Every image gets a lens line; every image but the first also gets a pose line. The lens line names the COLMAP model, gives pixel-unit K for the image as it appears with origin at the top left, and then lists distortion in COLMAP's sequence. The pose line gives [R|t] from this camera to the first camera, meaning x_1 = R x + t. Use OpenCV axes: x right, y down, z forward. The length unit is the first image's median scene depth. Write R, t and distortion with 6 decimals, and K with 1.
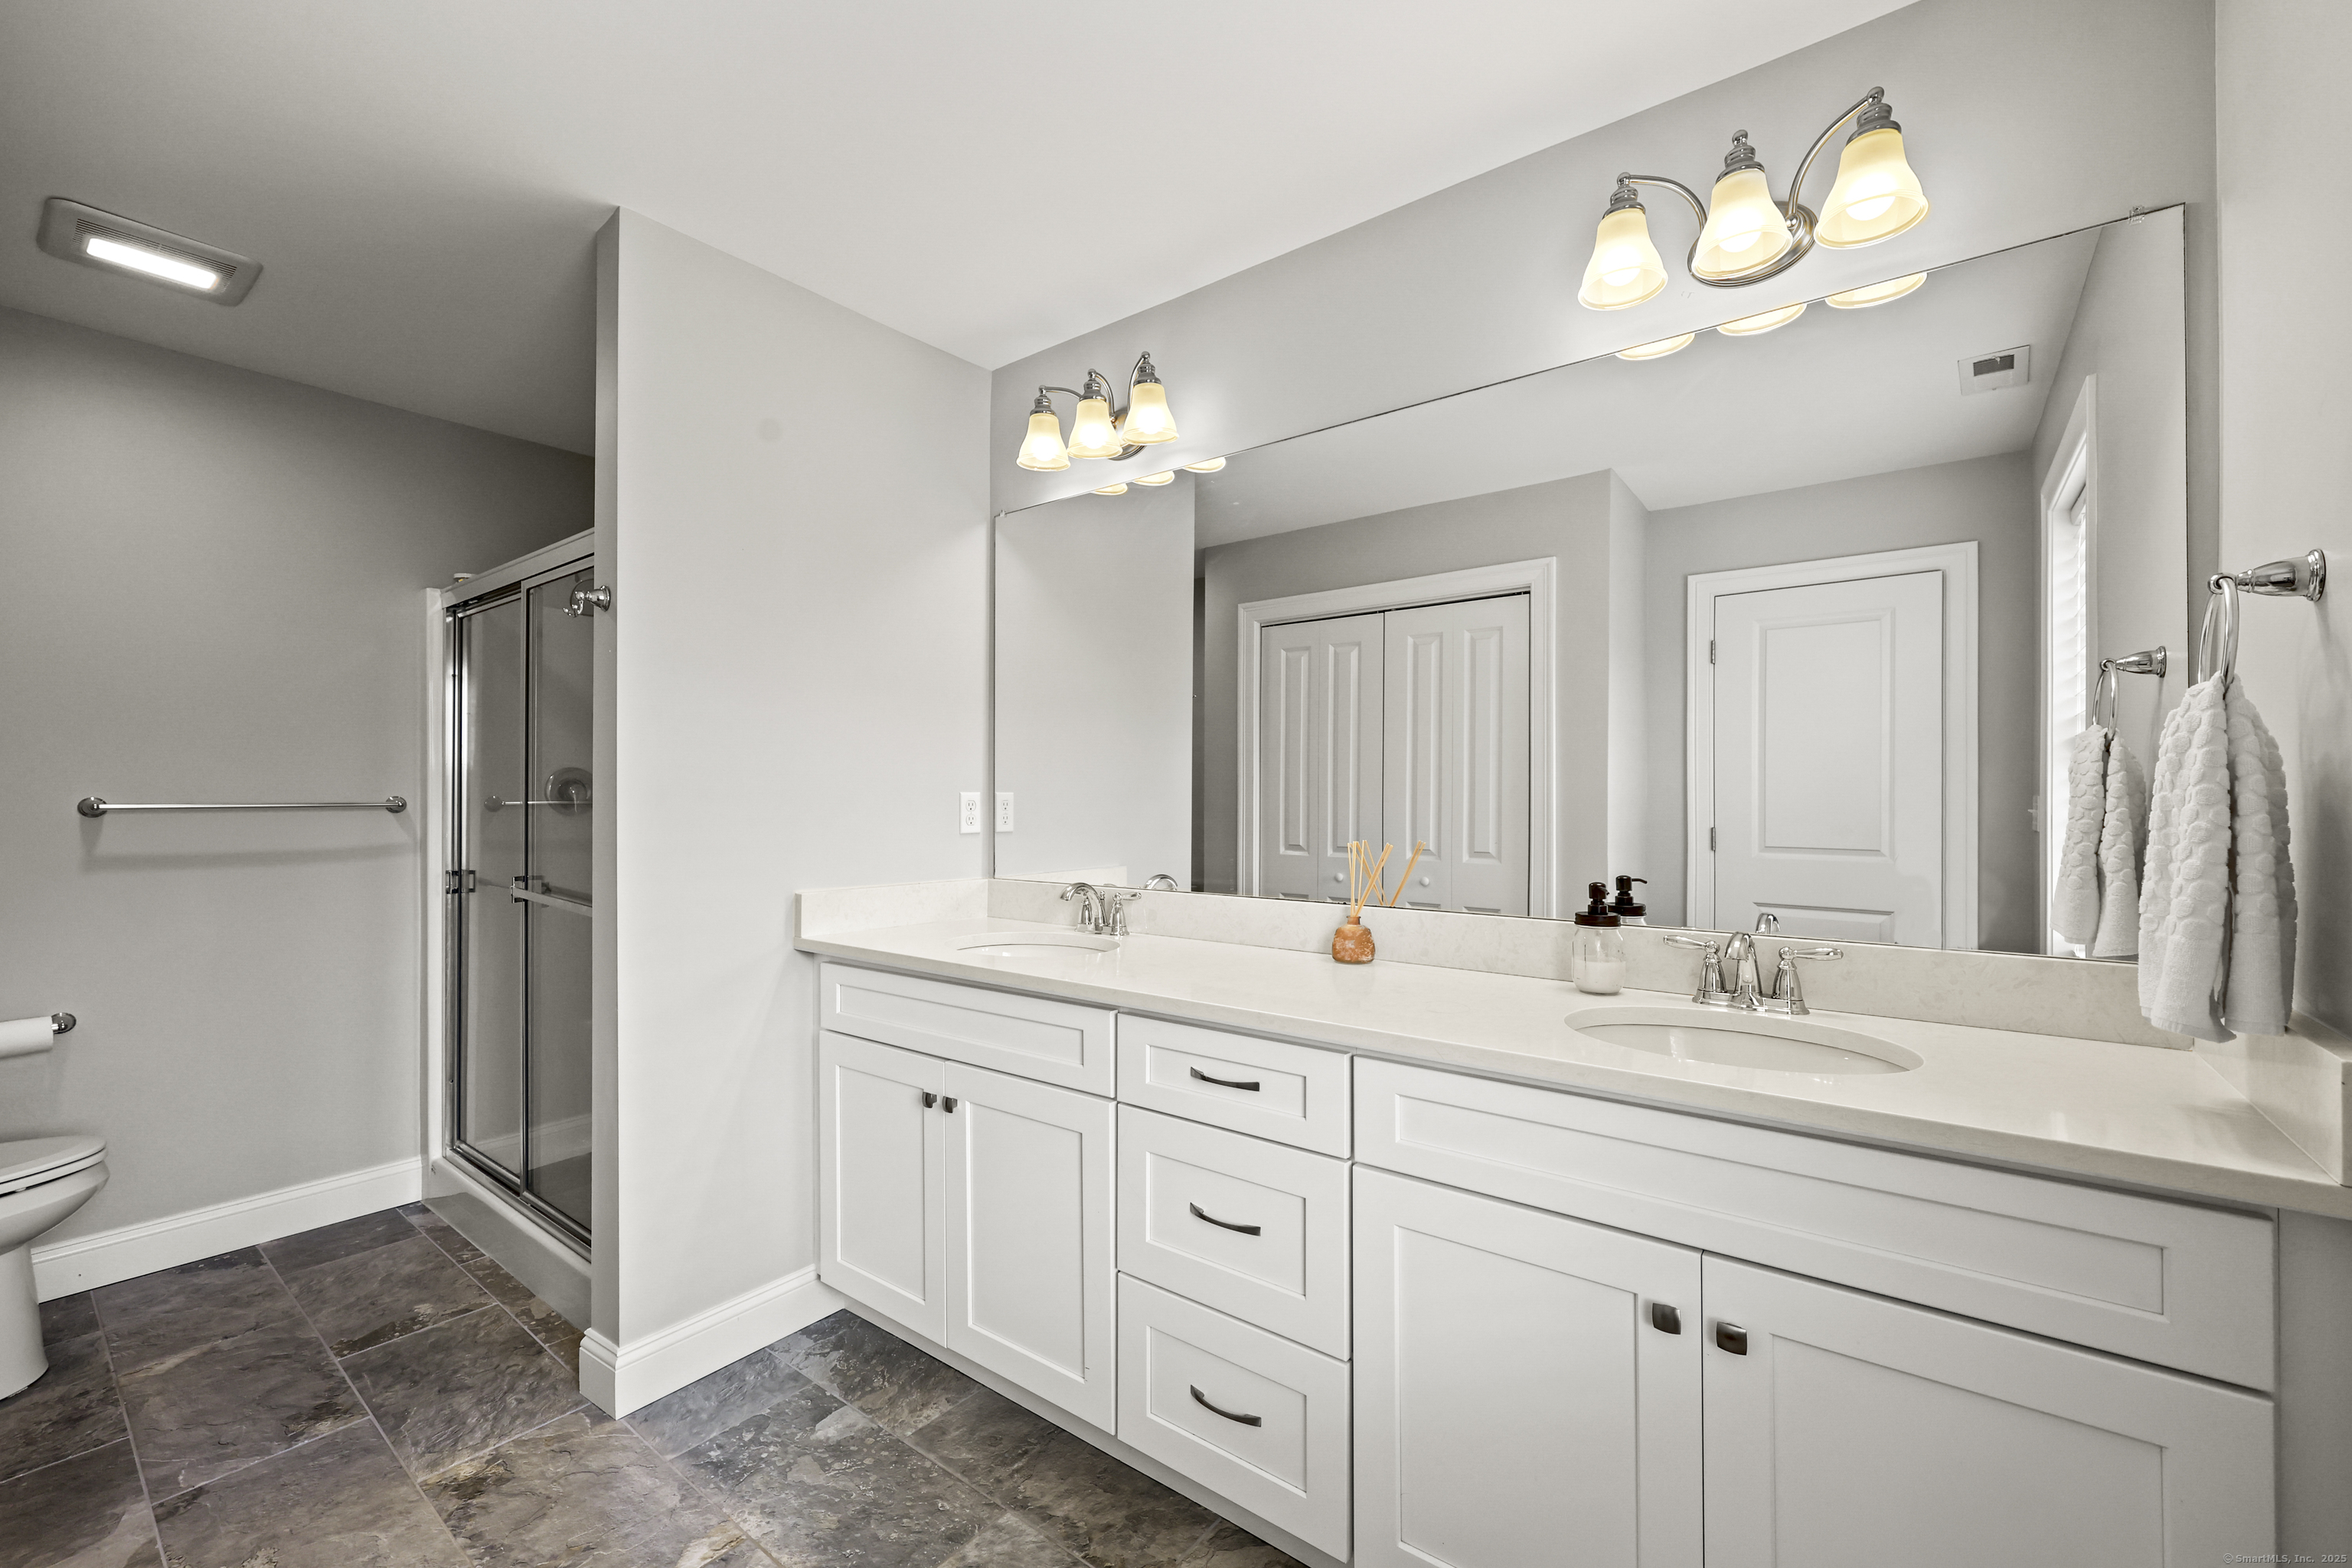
lens RADIAL K [[957.6, 0, 1176.0], [0, 957.6, 784.0], [0, 0, 1]] dist [-0.017380, -0.000040]
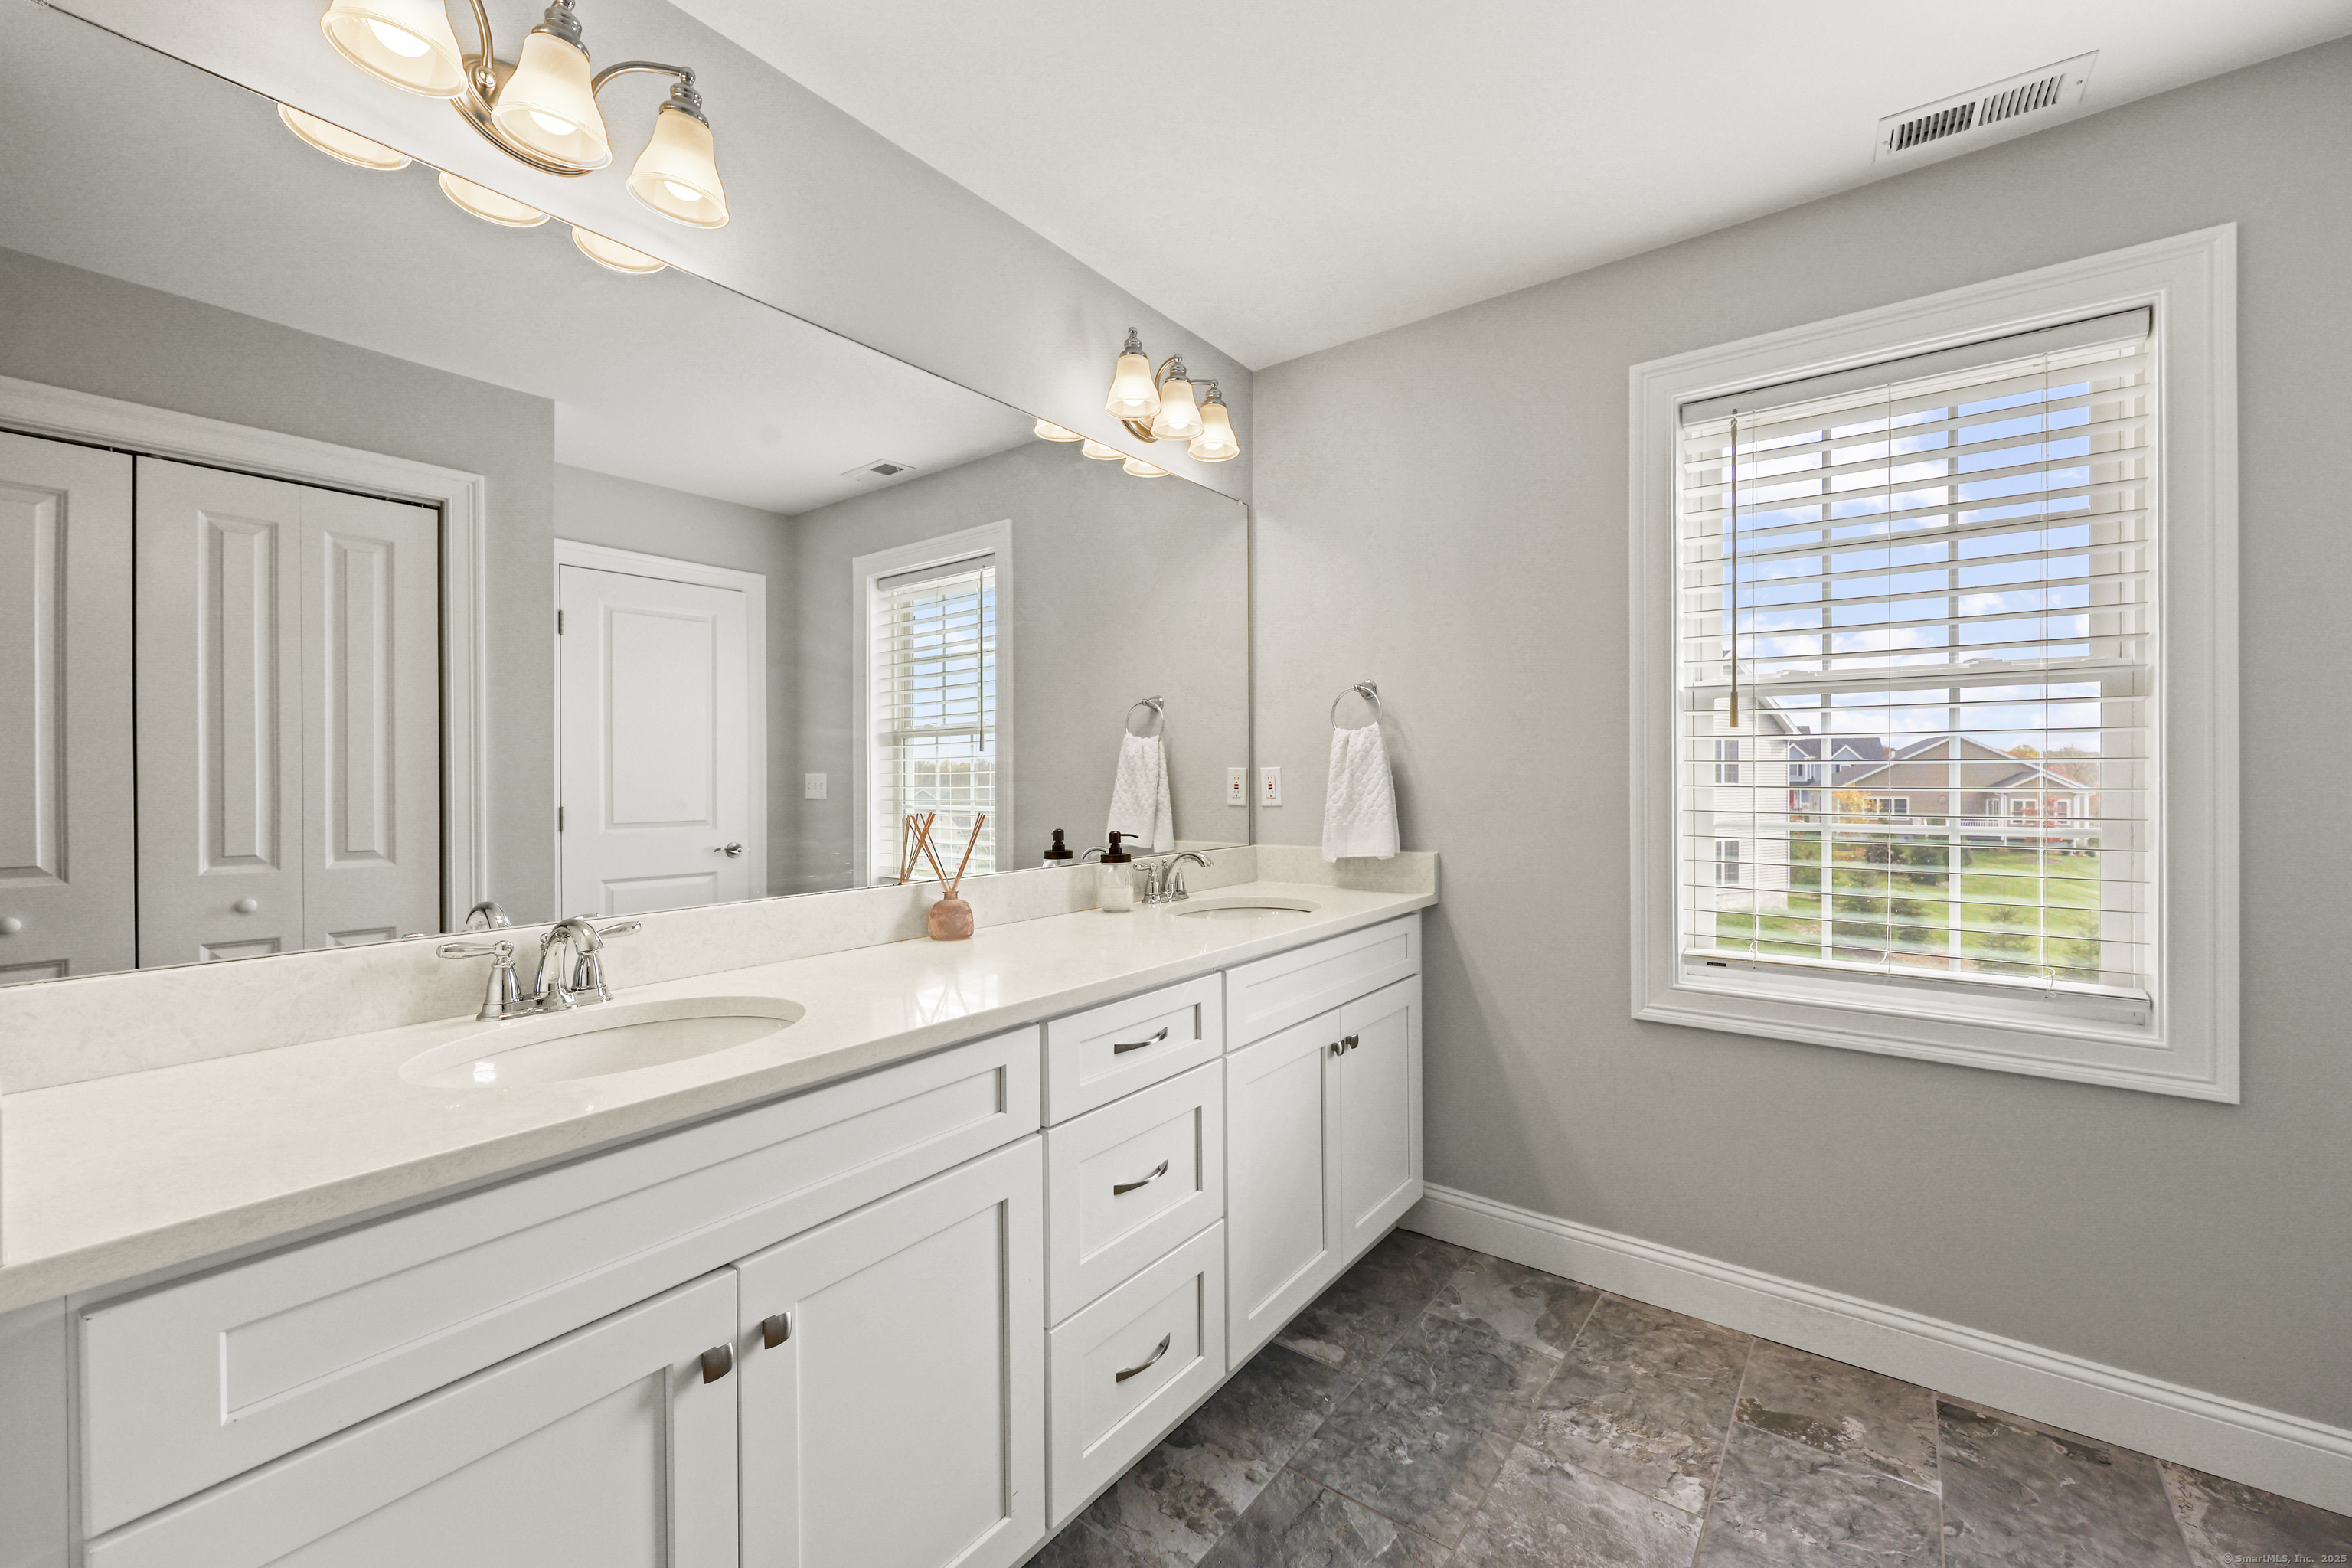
lens RADIAL K [[950.1, 0, 1185.7], [0, 950.1, 782.3], [0, 0, 1]] dist [0.001473, -0.000138]
pose [[-0.020634, -0.004432, 0.999777, -0.762575], [-0.010564, 0.999935, 0.004215, 0.020169], [-0.999731, -0.010475, -0.020680, 0.765459]]
